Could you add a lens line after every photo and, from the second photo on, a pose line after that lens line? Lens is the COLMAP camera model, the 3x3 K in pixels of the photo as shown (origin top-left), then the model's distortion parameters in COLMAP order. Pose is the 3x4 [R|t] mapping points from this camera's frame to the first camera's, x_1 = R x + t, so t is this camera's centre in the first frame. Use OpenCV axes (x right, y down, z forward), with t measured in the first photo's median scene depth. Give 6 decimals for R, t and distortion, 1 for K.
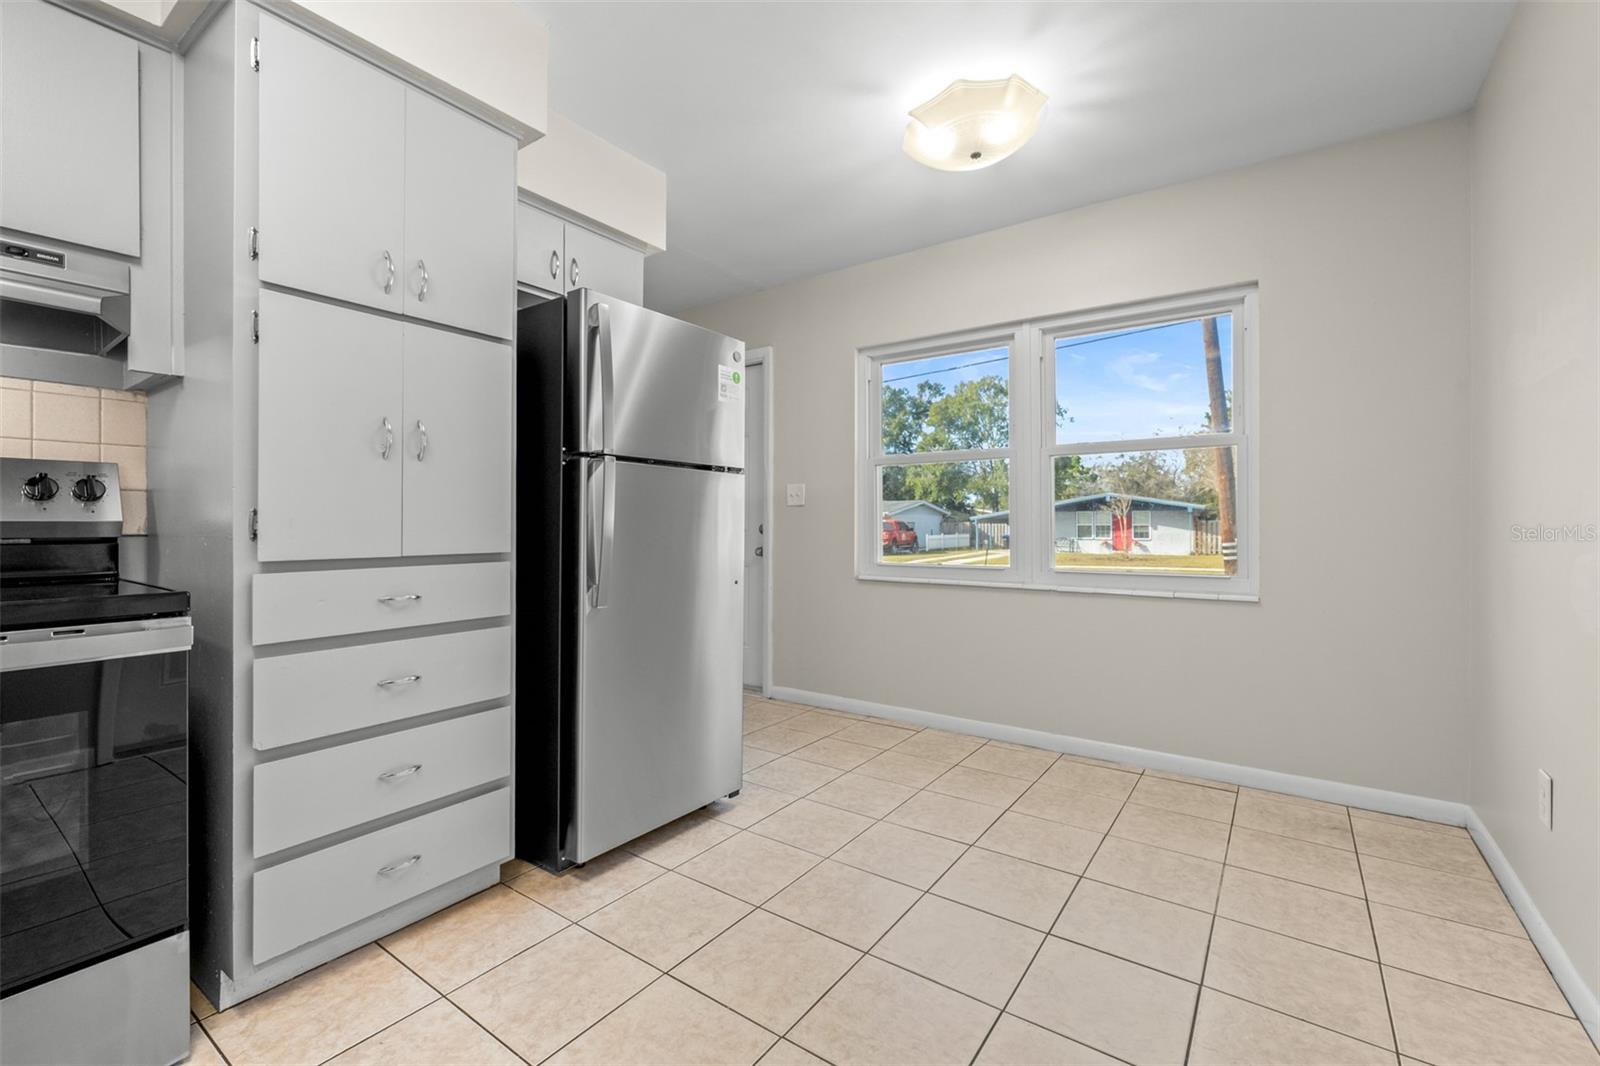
lens RADIAL K [[682.5, 0, 800.1], [0, 682.5, 523.7], [0, 0, 1]] dist [0.001551, 0.000240]
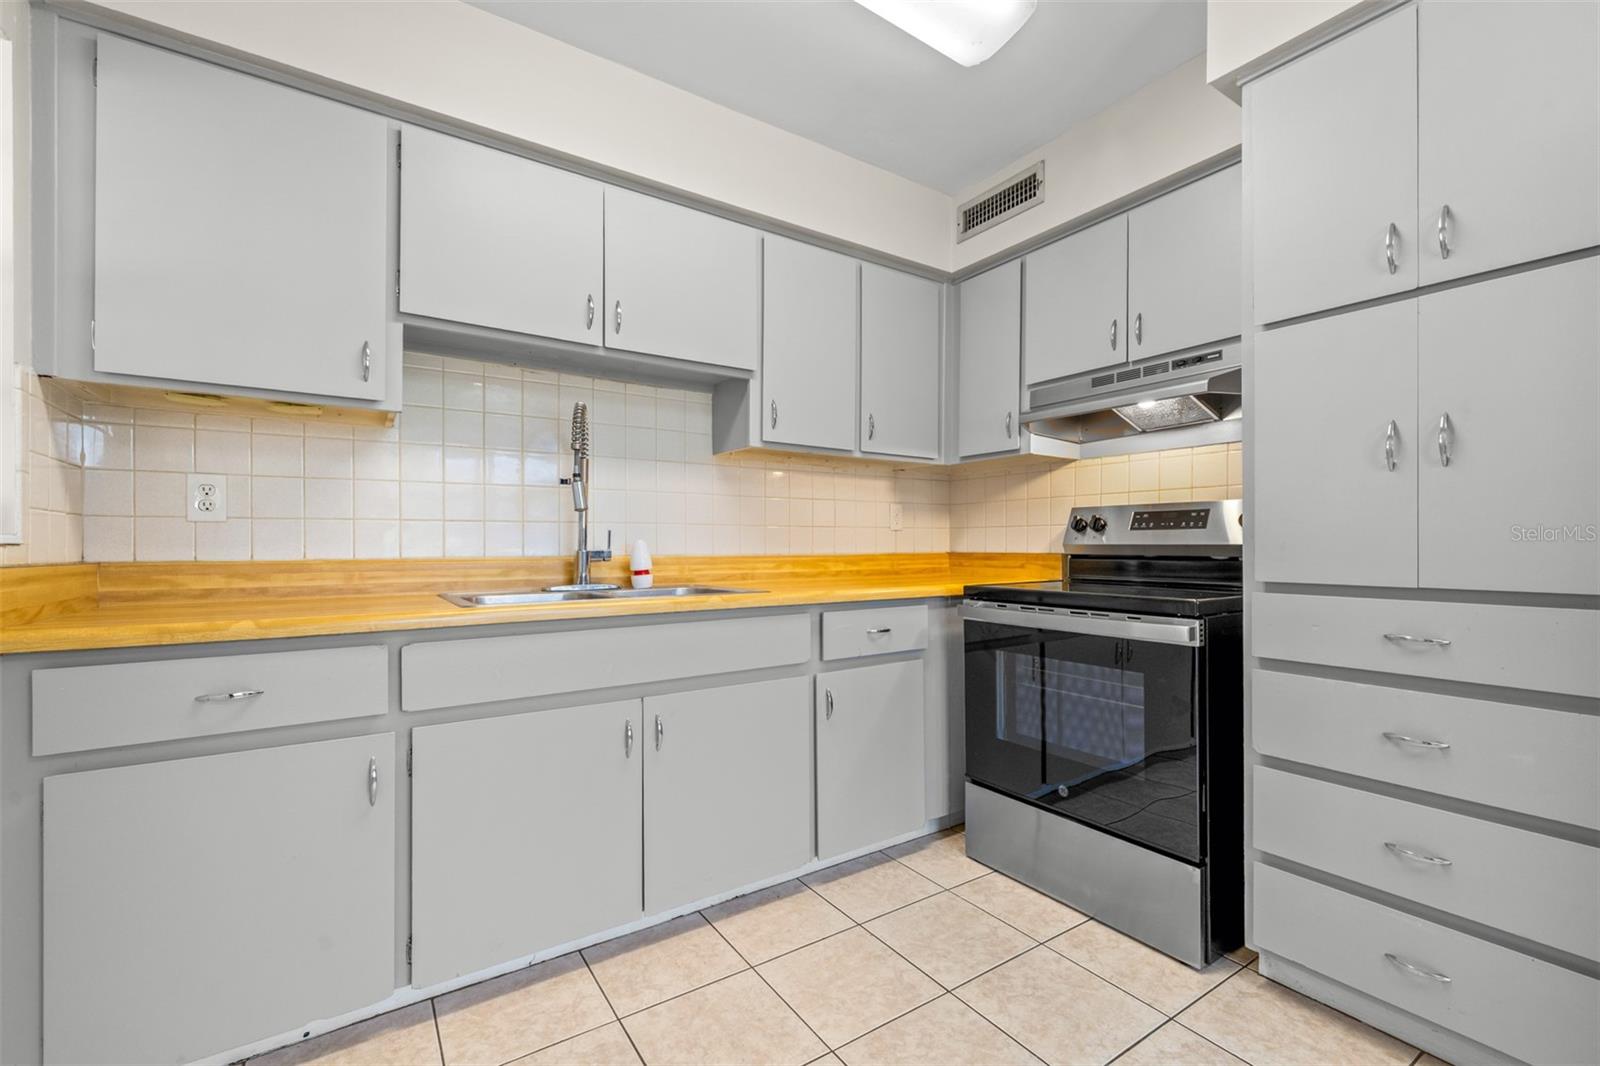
lens RADIAL K [[686.8, 0, 801.1], [0, 686.8, 544.3], [0, 0, 1]] dist [0.001608, -0.000337]
pose [[-0.358436, -0.000062, -0.933554, 0.440794], [0.000378, 1.000000, -0.000212, -0.003853], [0.933554, -0.000429, -0.358436, 0.615419]]
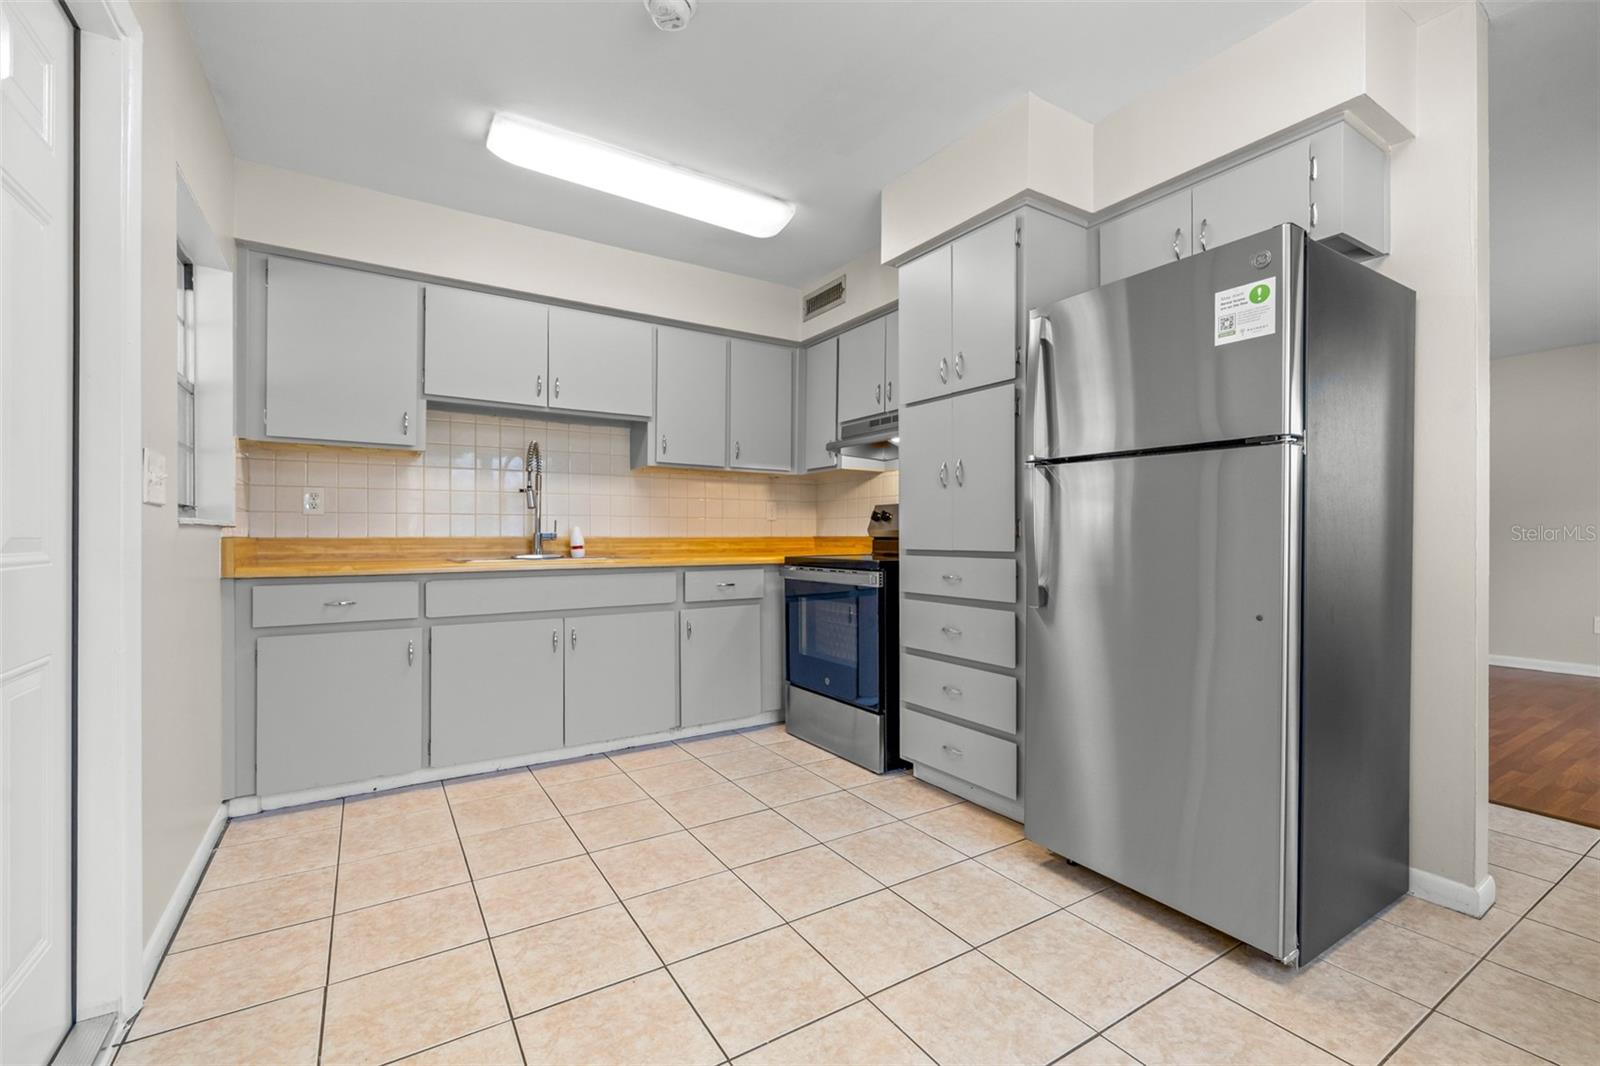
lens RADIAL K [[687.1, 0, 796.2], [0, 687.1, 535.2], [0, 0, 1]] dist [0.000537, -0.000100]
pose [[-0.381647, -0.000947, -0.924308, 0.988847], [-0.001136, 0.999999, -0.000556, 0.014881], [0.924308, 0.000838, -0.381648, 1.275035]]
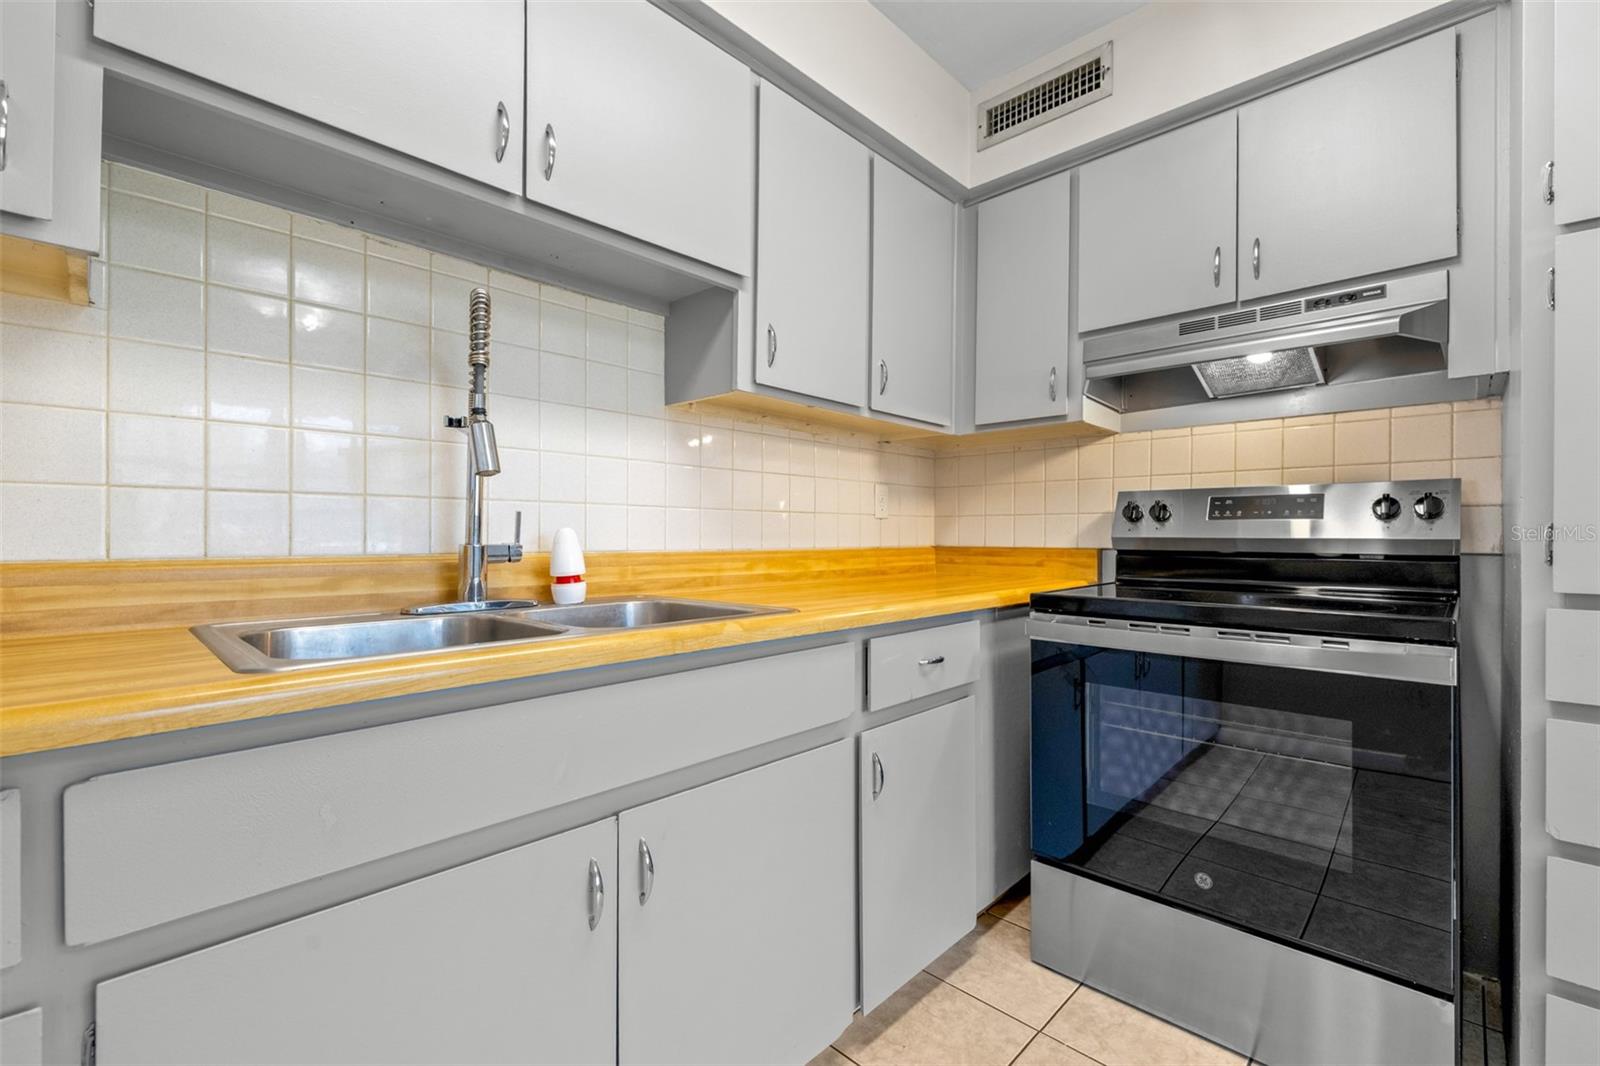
lens RADIAL K [[691.5, 0, 802.2], [0, 691.5, 535.4], [0, 0, 1]] dist [-0.000604, -0.000023]
pose [[-0.151484, -0.001342, -0.988459, 0.090005], [-0.004464, 0.999990, -0.000673, -0.004061], [0.988450, 0.004311, -0.151488, 0.243103]]
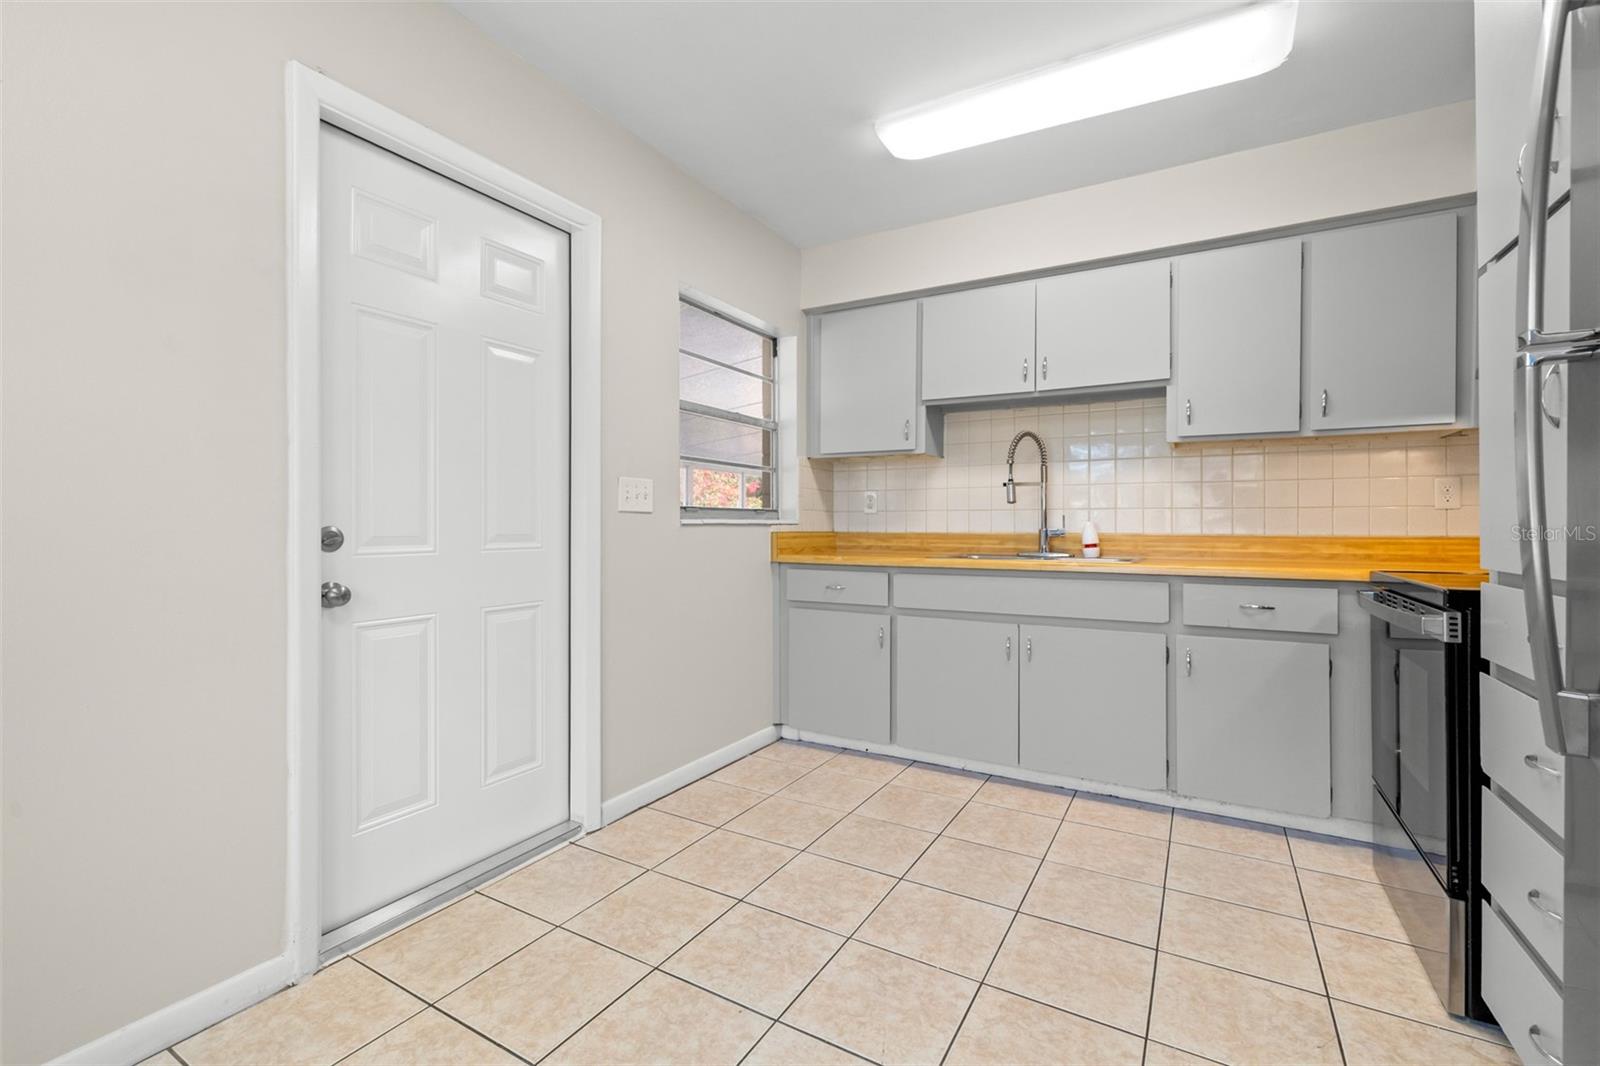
lens RADIAL K [[688.7, 0, 805.5], [0, 688.7, 523.7], [0, 0, 1]] dist [0.002237, 0.000518]
pose [[-0.995708, -0.003076, -0.092503, 0.191946], [-0.002969, 0.999995, -0.001300, -0.002651], [0.092506, -0.001020, -0.995712, 1.610020]]
